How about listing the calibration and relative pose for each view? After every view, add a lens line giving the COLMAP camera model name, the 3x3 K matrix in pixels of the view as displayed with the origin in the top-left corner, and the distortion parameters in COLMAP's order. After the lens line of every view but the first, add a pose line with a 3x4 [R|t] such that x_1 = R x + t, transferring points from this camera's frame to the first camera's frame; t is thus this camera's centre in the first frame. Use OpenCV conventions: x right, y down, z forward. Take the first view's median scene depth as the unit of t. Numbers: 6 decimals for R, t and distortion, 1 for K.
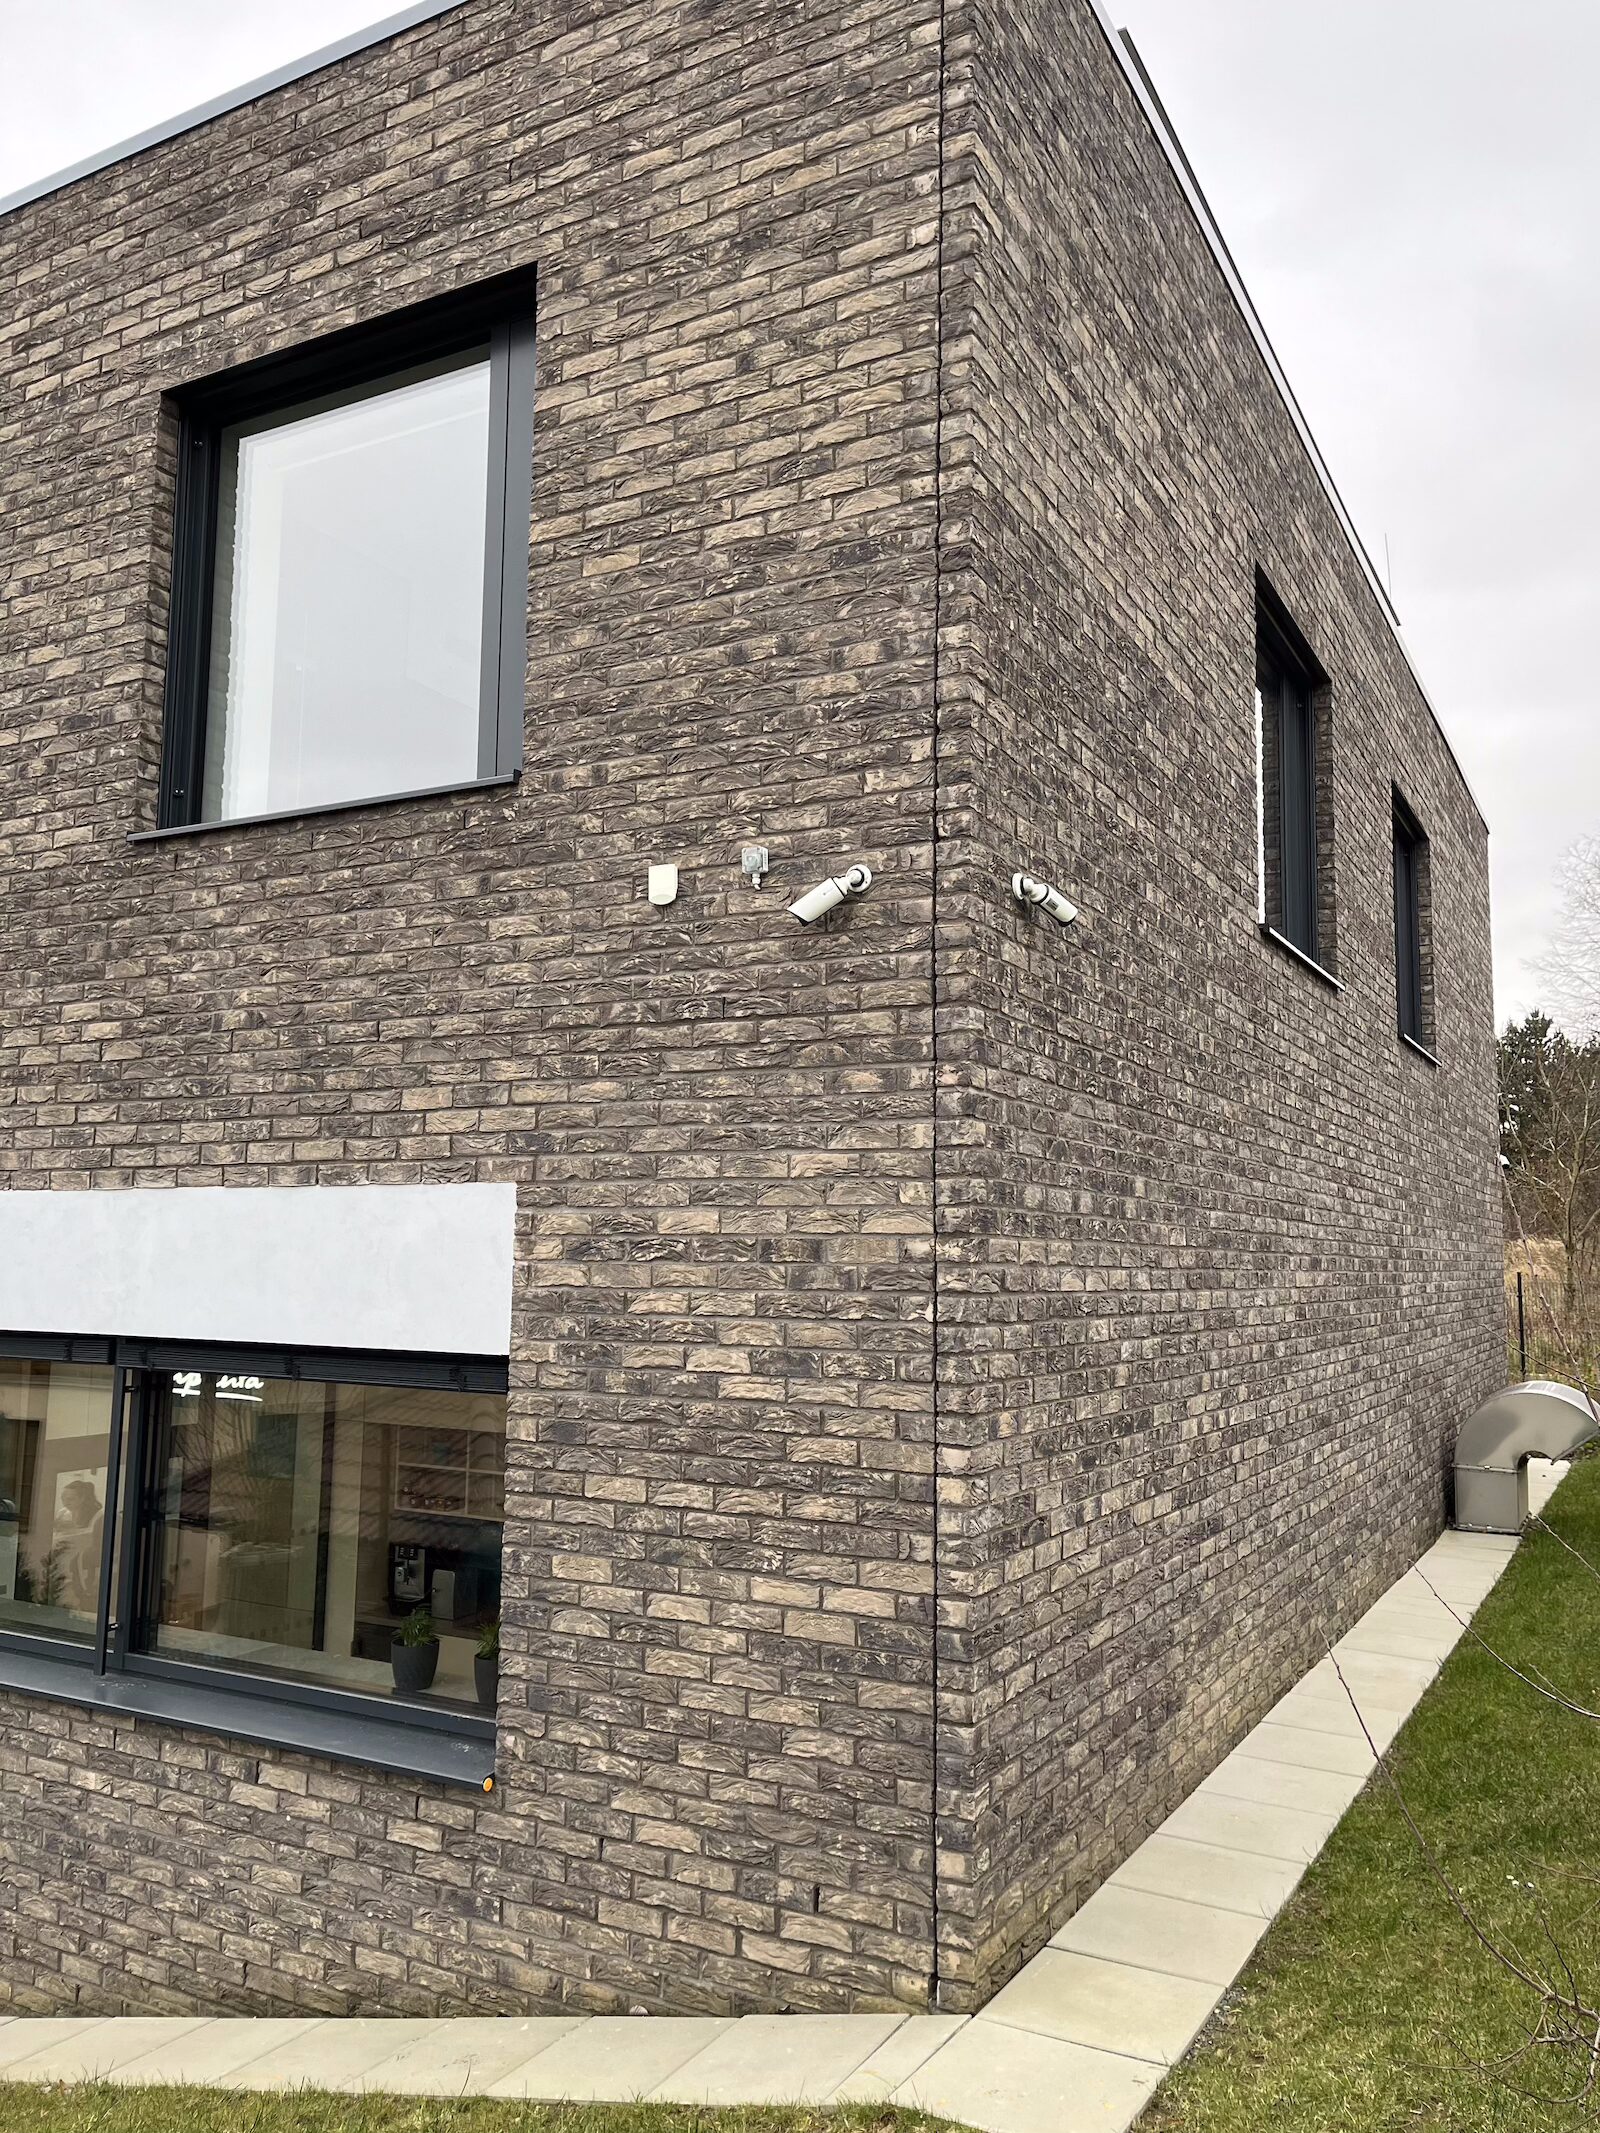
lens RADIAL K [[1611.2, 0, 806.3], [0, 1611.2, 1065.2], [0, 0, 1]] dist [0.067053, -0.091142]
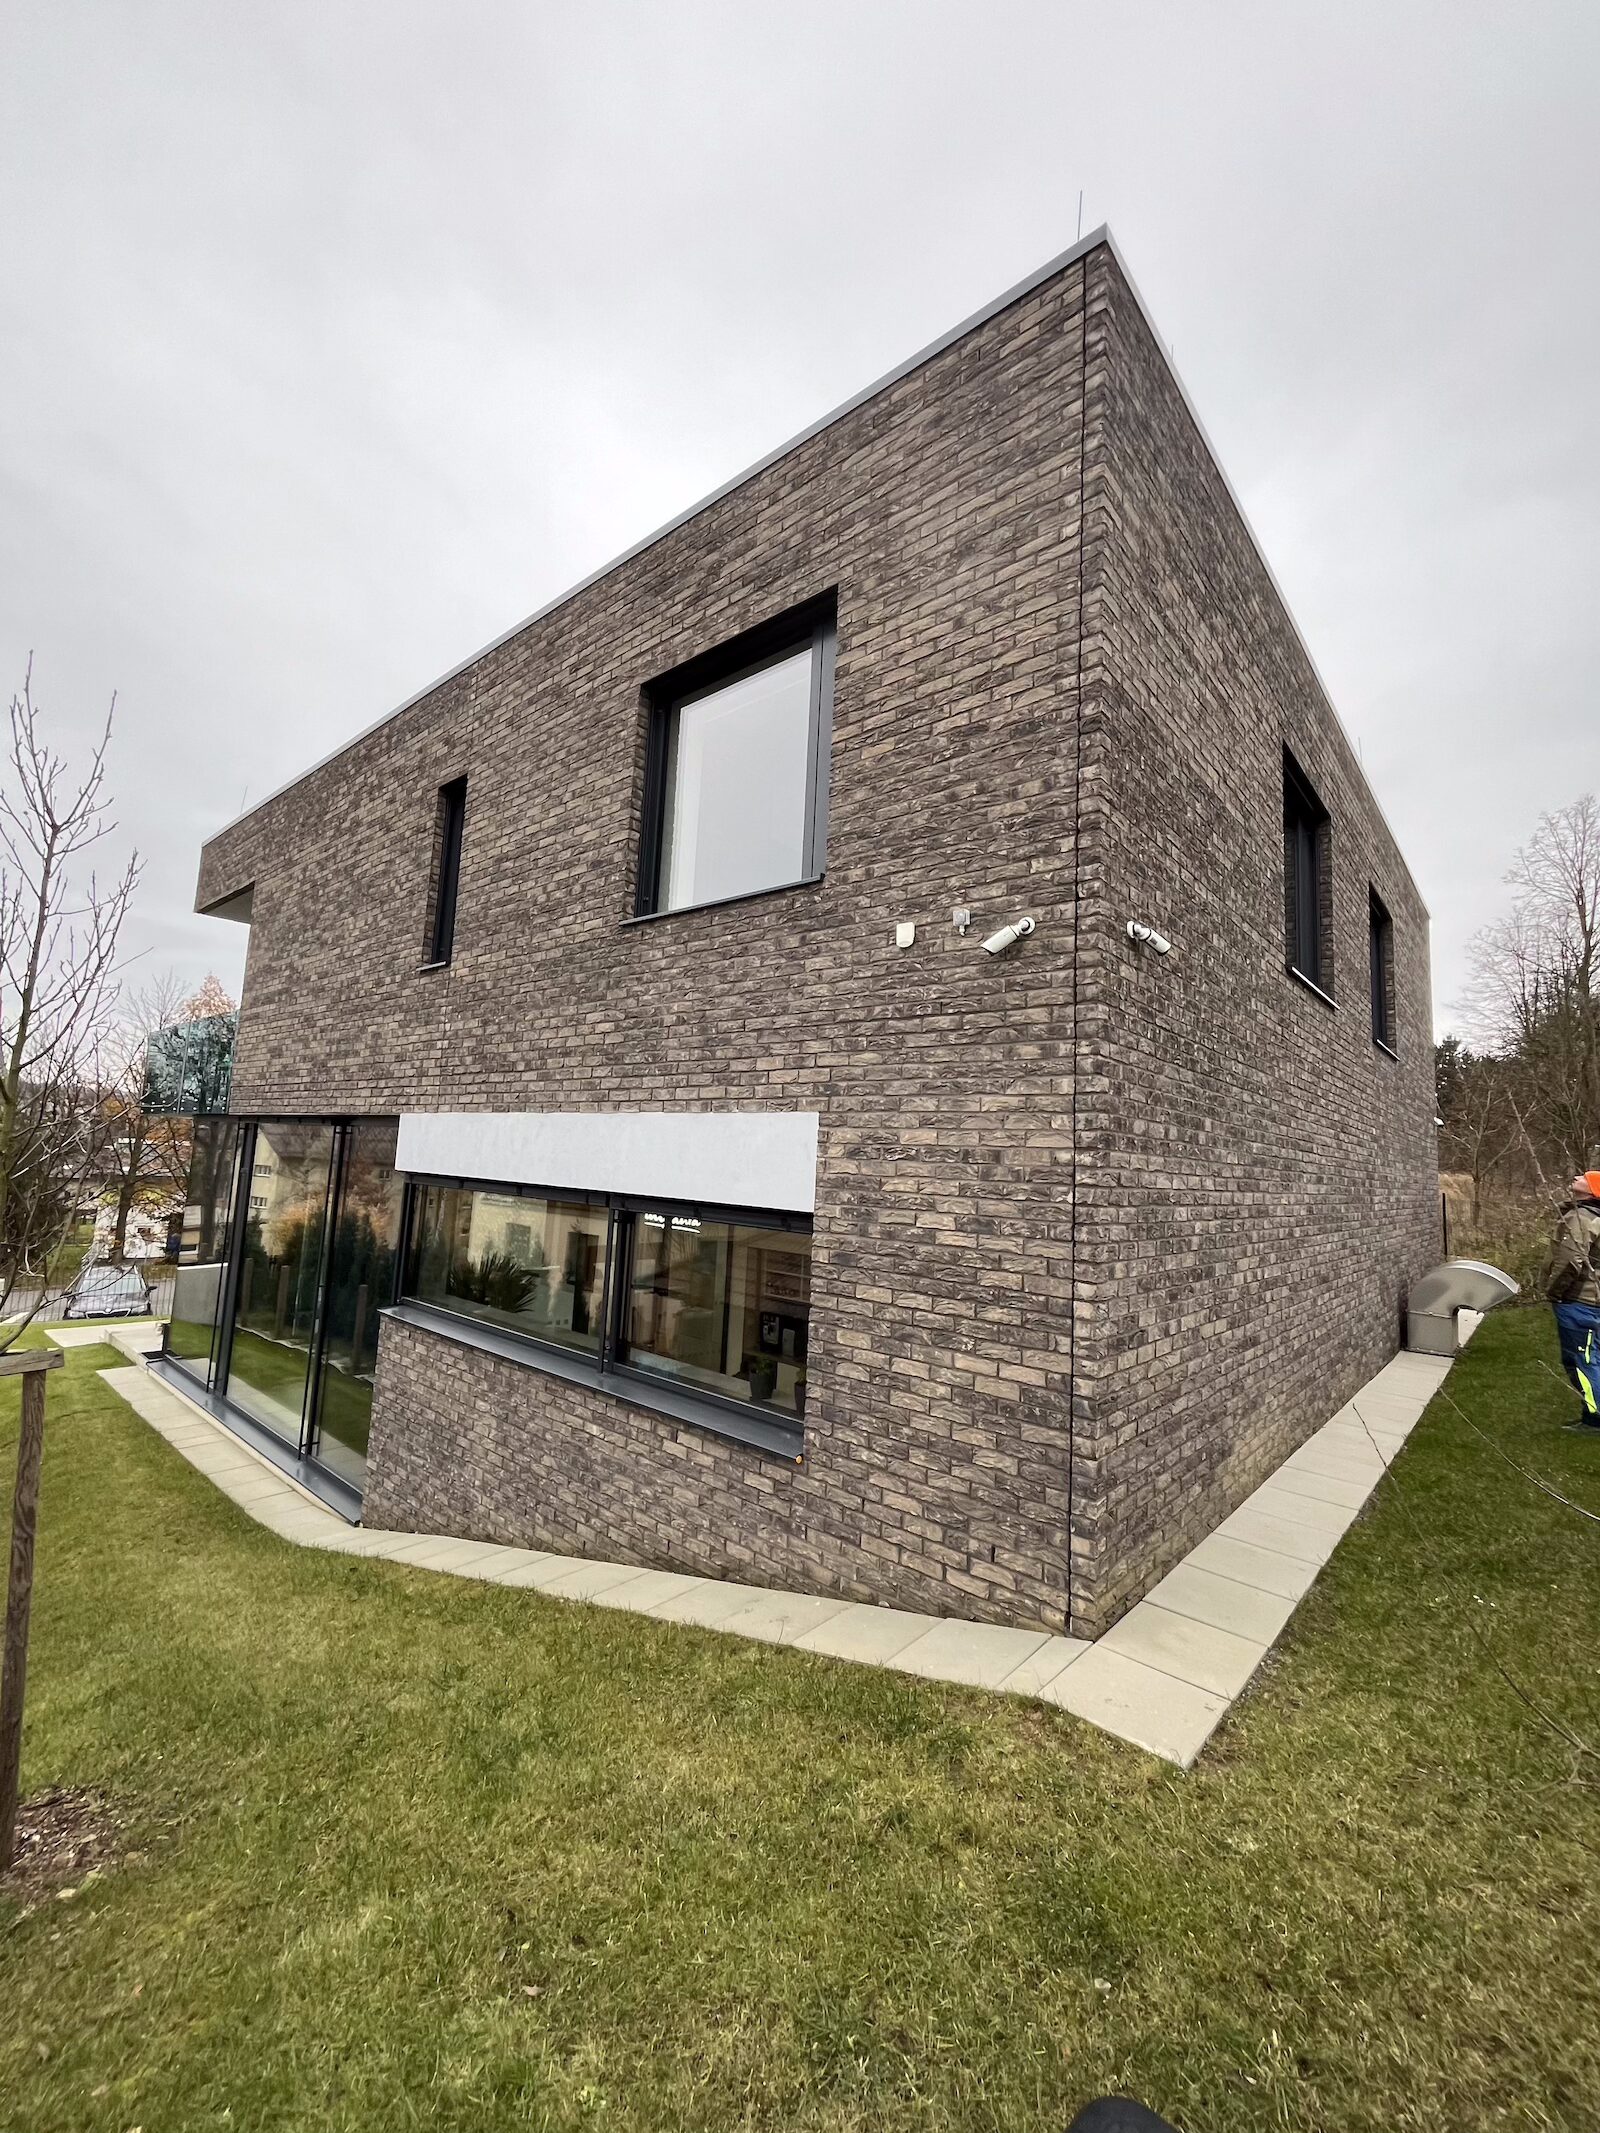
lens RADIAL K [[876.1, 0, 797.7], [0, 876.1, 1061.1], [0, 0, 1]] dist [-0.005015, -0.000064]
pose [[0.975667, 0.009237, -0.219064, 0.002045], [-0.009465, 0.999955, 0.000012, 0.017874], [0.219054, 0.002062, 0.975710, 0.083760]]
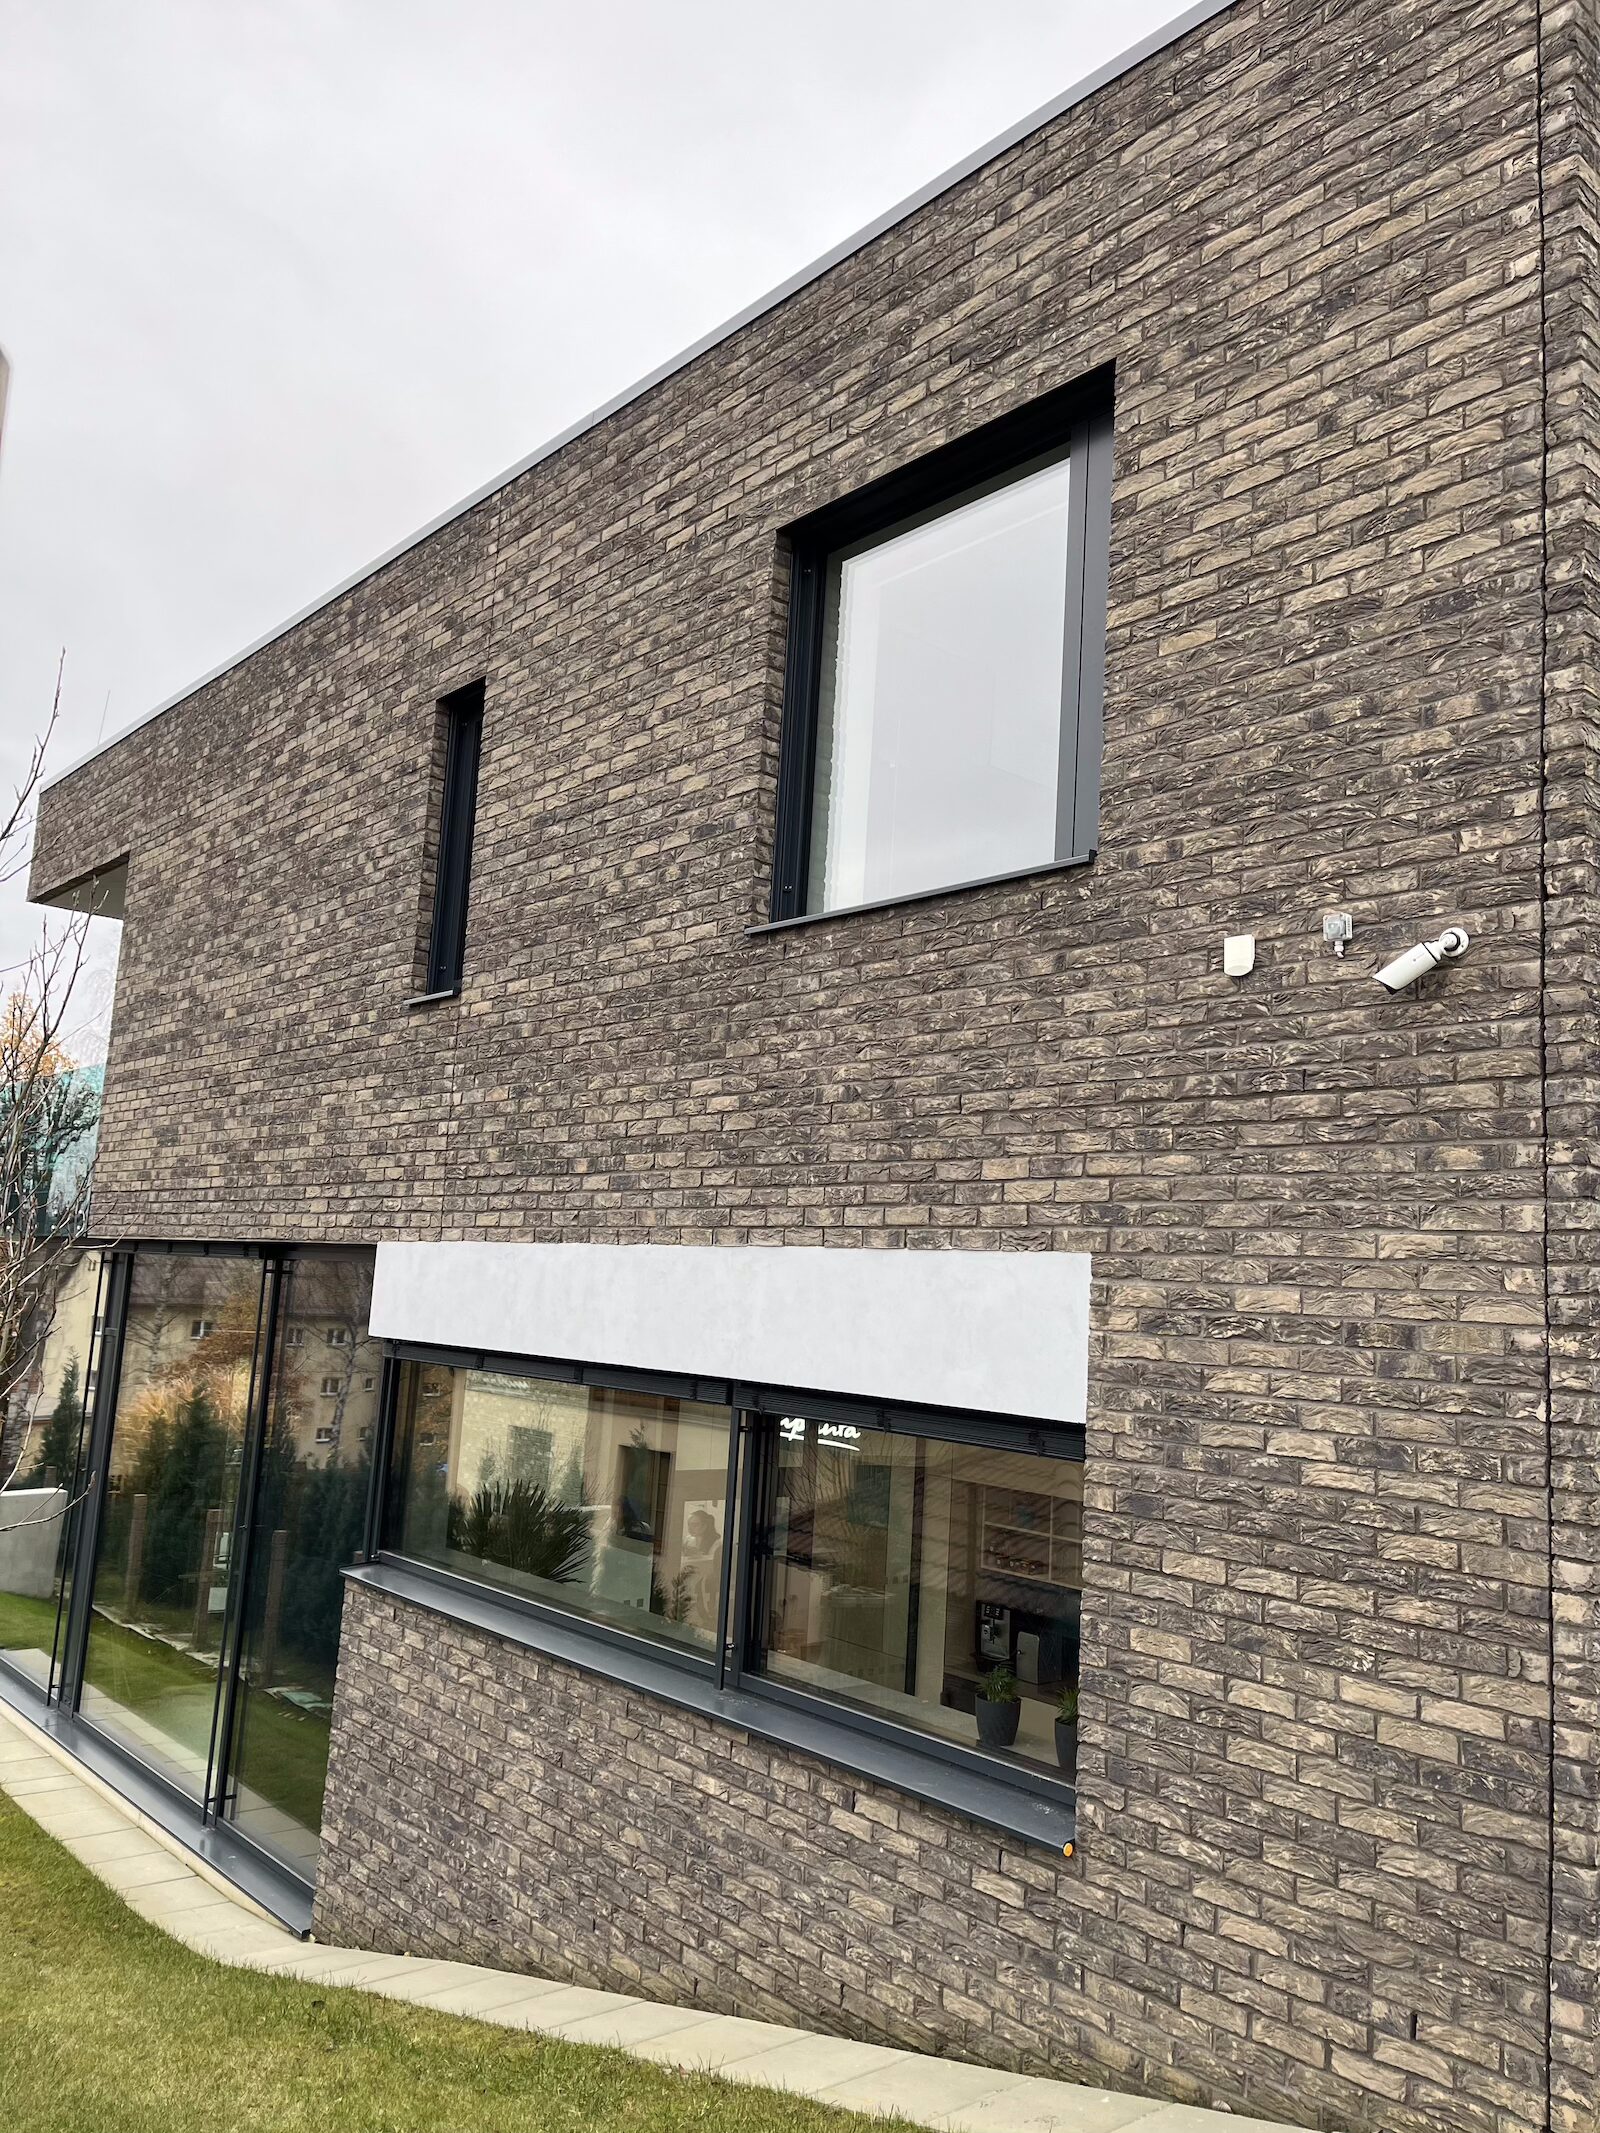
lens RADIAL K [[1611.2, 0, 788.4], [0, 1611.2, 1076.0], [0, 0, 1]] dist [0.067053, -0.091142]
pose [[0.933047, -0.007768, -0.359671, 0.009012], [-0.004907, 0.999399, -0.034313, -0.002848], [0.359721, 0.033781, 0.932448, -0.021086]]
